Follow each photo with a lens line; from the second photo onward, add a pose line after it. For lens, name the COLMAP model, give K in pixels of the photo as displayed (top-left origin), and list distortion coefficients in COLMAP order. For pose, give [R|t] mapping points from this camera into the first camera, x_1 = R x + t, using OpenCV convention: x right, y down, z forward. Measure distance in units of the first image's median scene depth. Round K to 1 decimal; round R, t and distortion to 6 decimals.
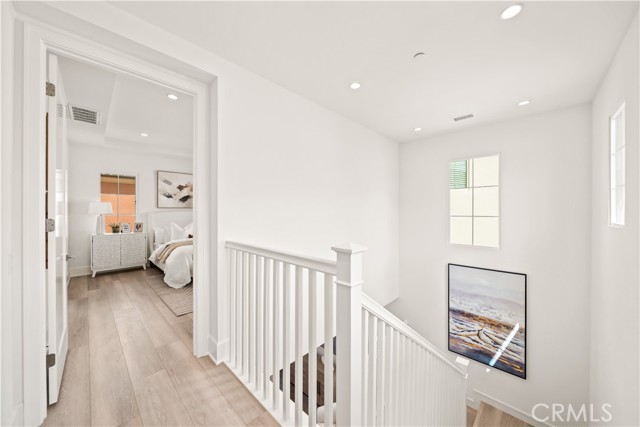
lens RADIAL K [[221.9, 0, 319.5], [0, 221.9, 214.4], [0, 0, 1]] dist [0.000419, 0.000023]
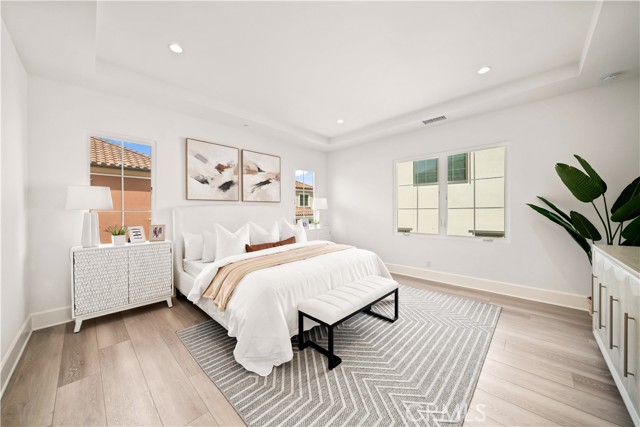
lens RADIAL K [[221.9, 0, 319.3], [0, 221.9, 214.1], [0, 0, 1]] dist [0.000419, 0.000023]
pose [[0.999907, -0.004479, 0.012863, -0.405948], [0.004424, 0.999981, 0.004288, 0.009176], [-0.012882, -0.004231, 0.999908, 0.421792]]
